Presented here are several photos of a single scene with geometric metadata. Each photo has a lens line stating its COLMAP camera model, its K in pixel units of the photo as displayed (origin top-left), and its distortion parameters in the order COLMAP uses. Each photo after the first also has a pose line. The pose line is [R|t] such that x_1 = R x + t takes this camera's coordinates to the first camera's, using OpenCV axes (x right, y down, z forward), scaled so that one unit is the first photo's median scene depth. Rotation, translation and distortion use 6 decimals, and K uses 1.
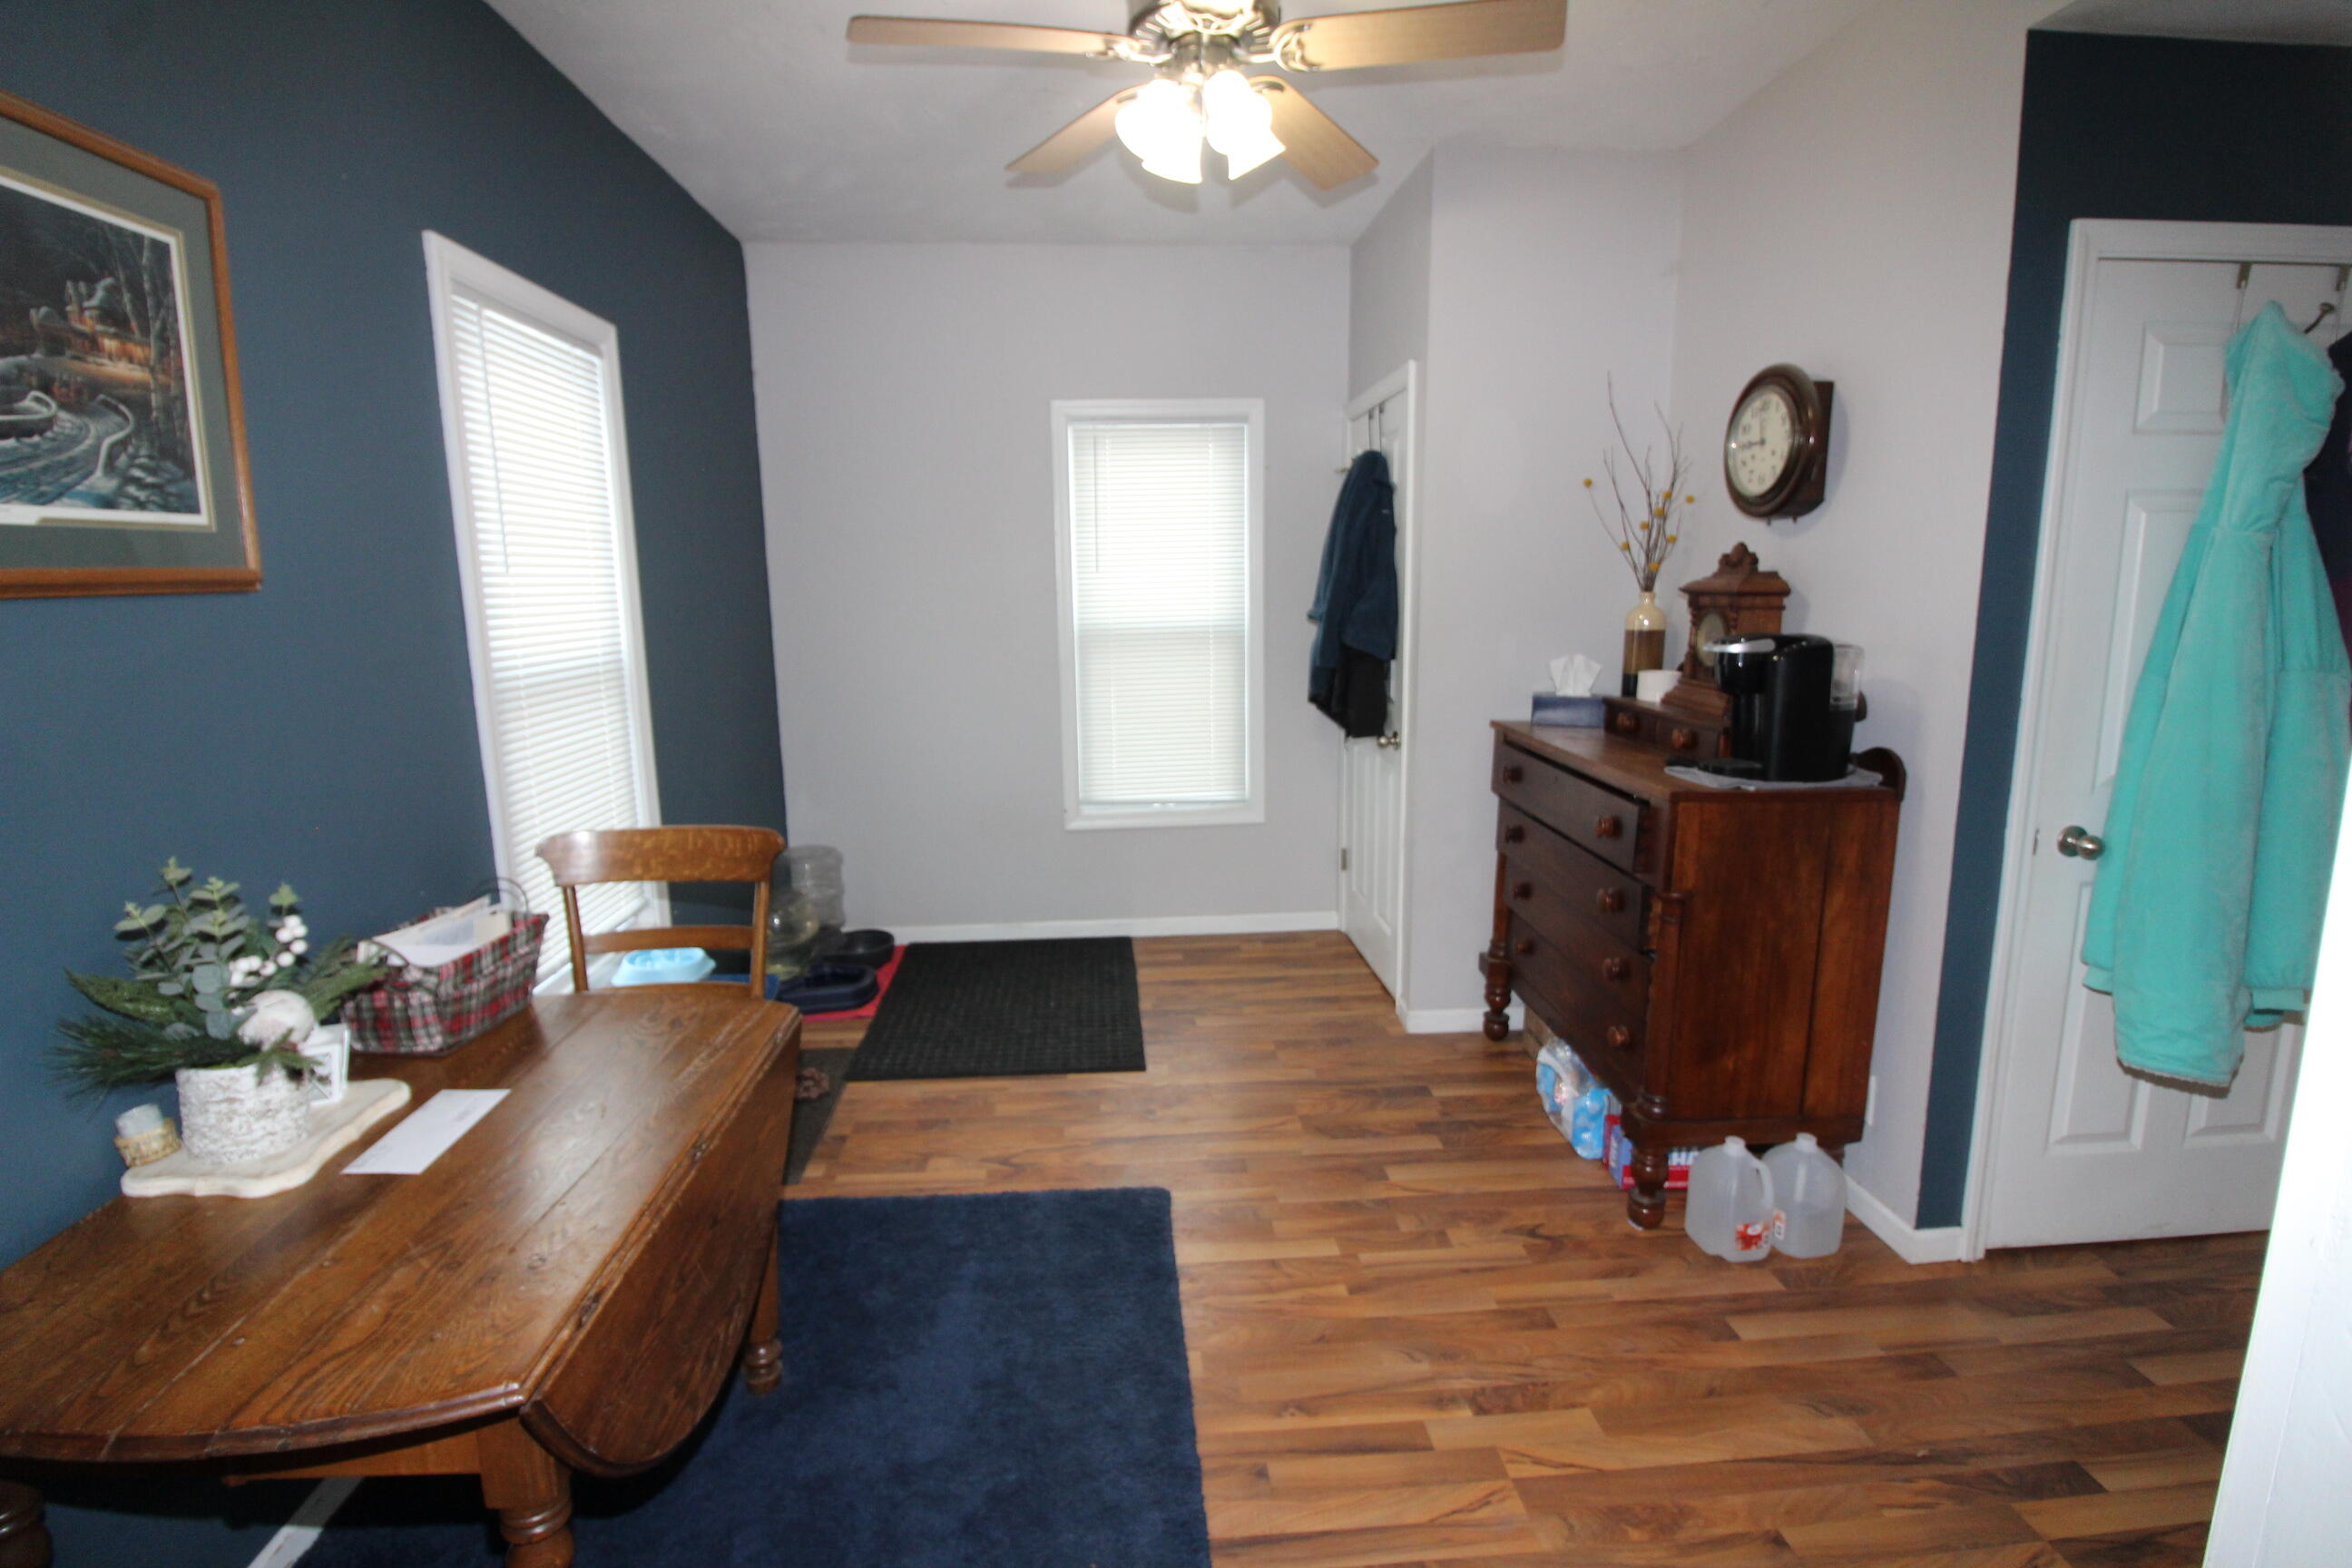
lens RADIAL K [[1101.1, 0, 1177.1], [0, 1101.1, 772.6], [0, 0, 1]] dist [-0.002176, -0.004677]
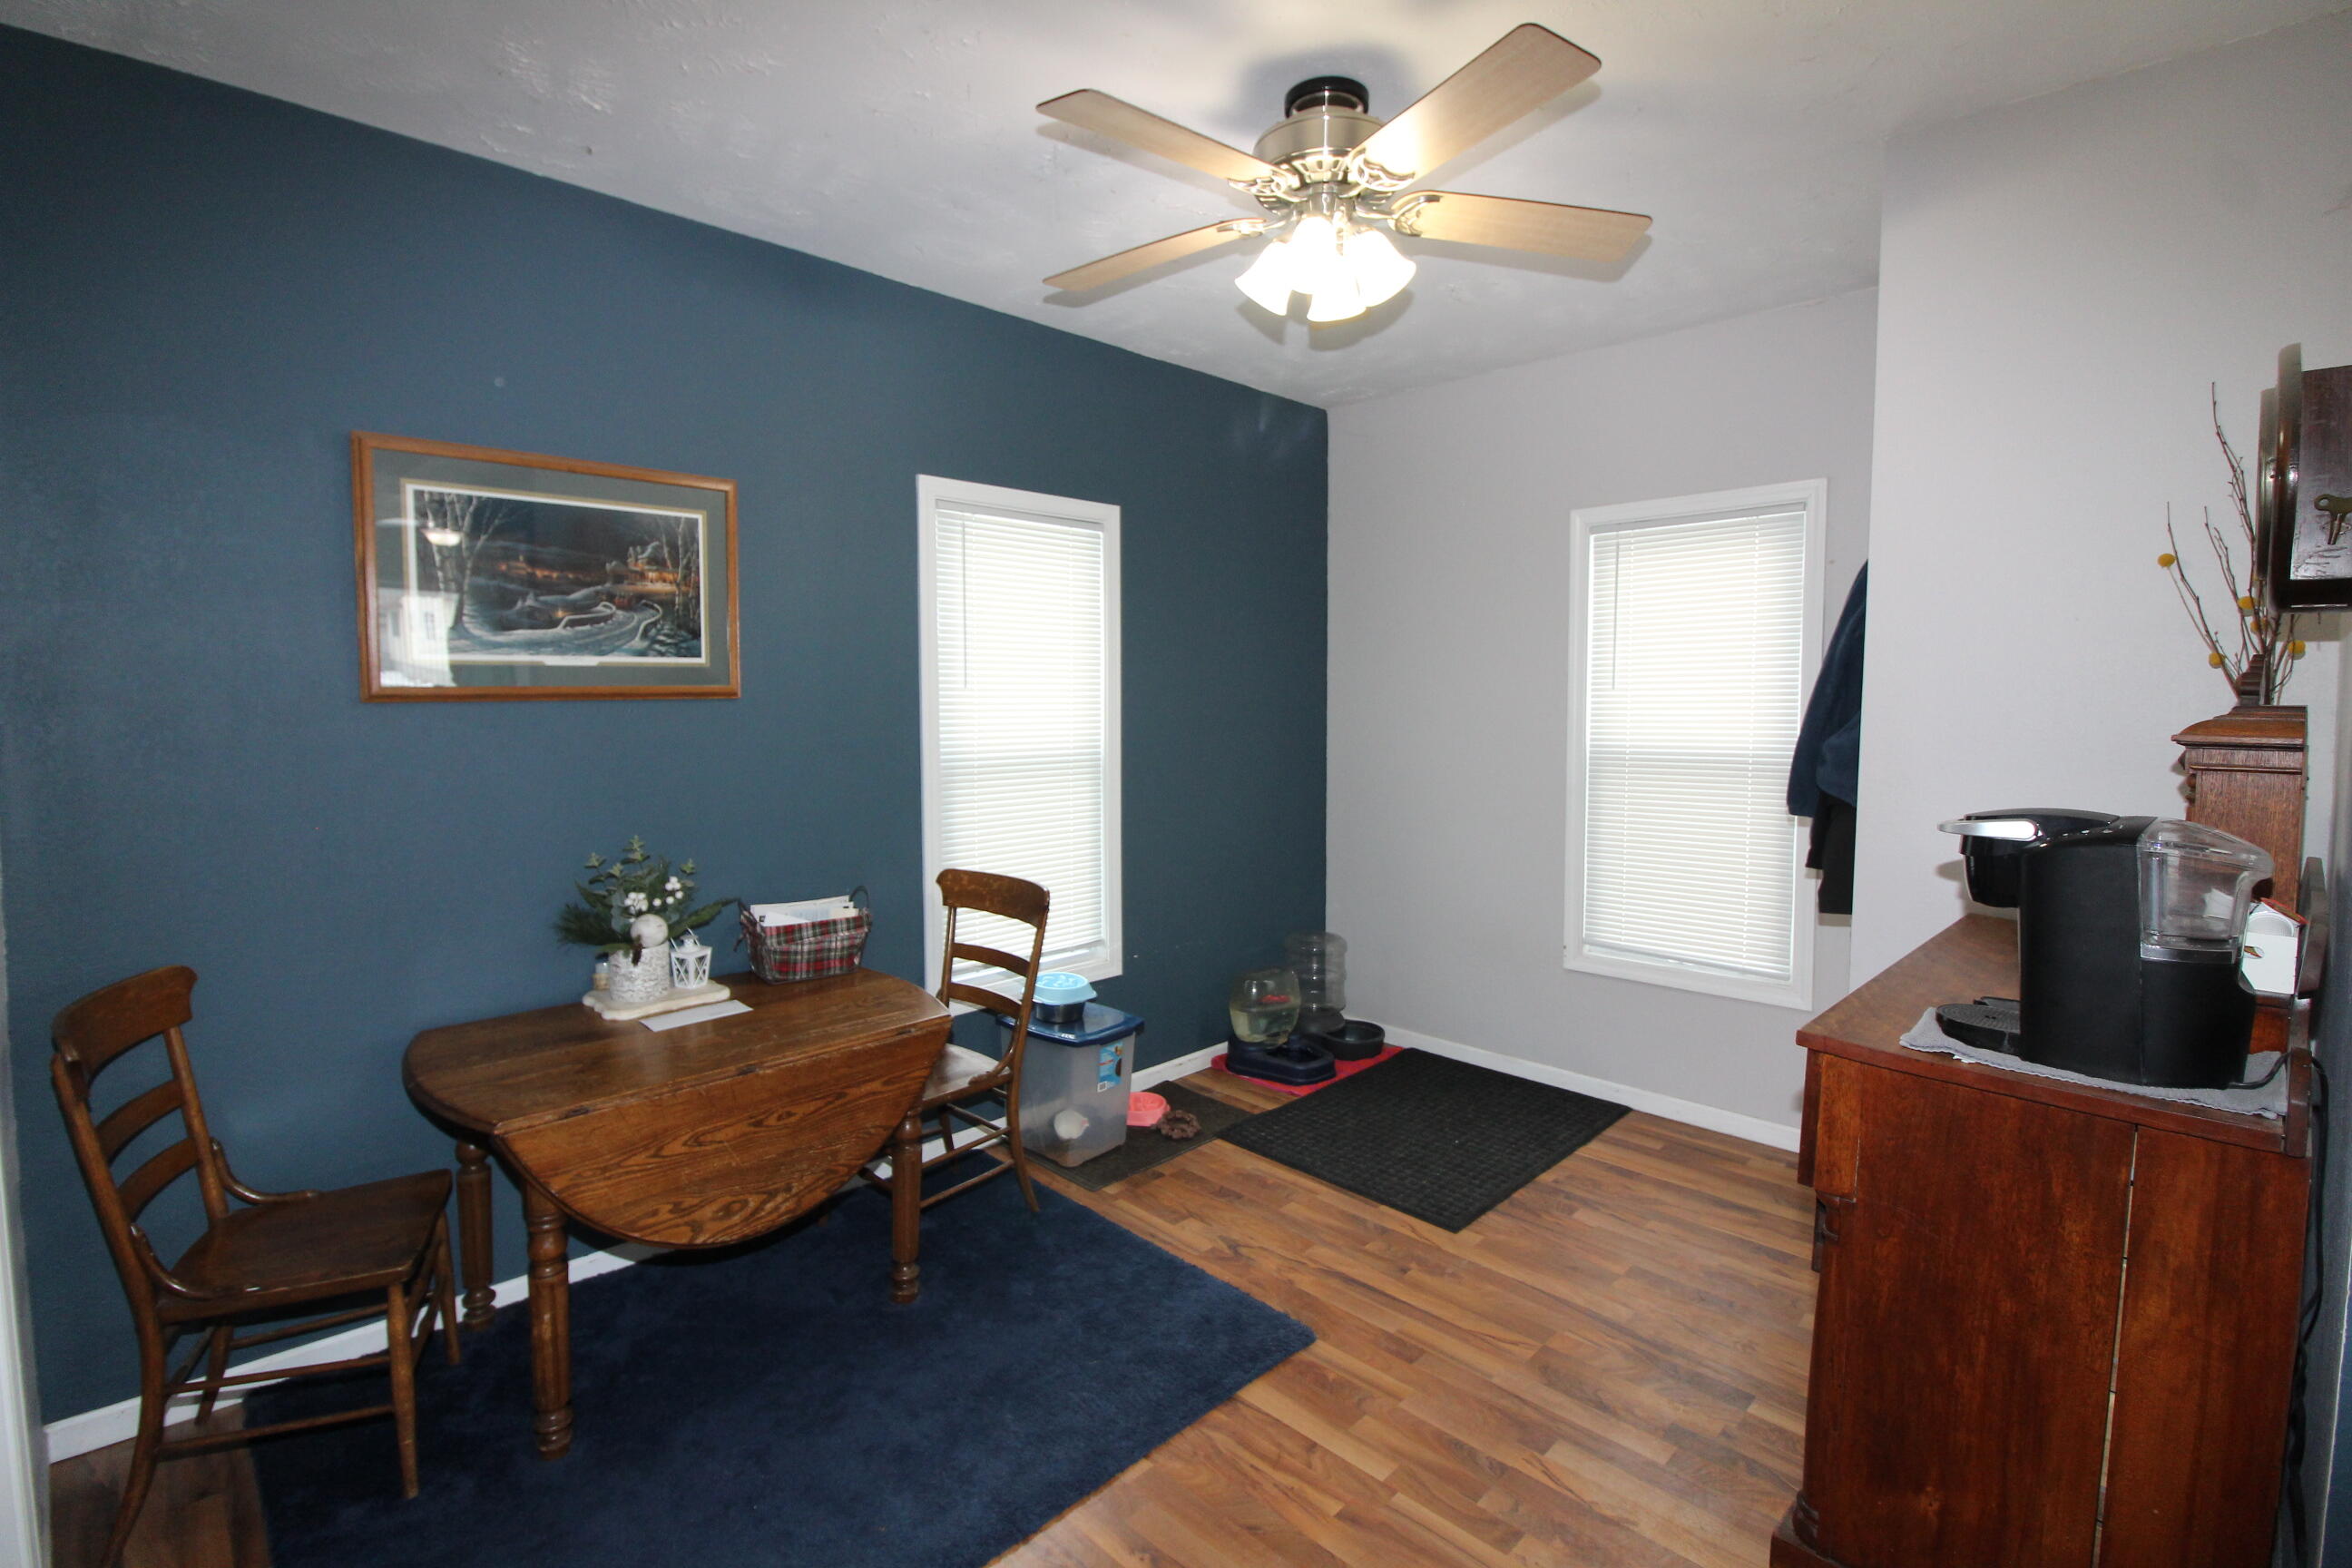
lens RADIAL K [[1101.1, 0, 1166.8], [0, 1101.1, 775.0], [0, 0, 1]] dist [-0.002176, -0.004677]
pose [[0.647494, 0.069227, -0.758919, 0.671451], [-0.141326, 0.989499, -0.030316, -0.058984], [0.748851, 0.126884, 0.650479, 0.254024]]
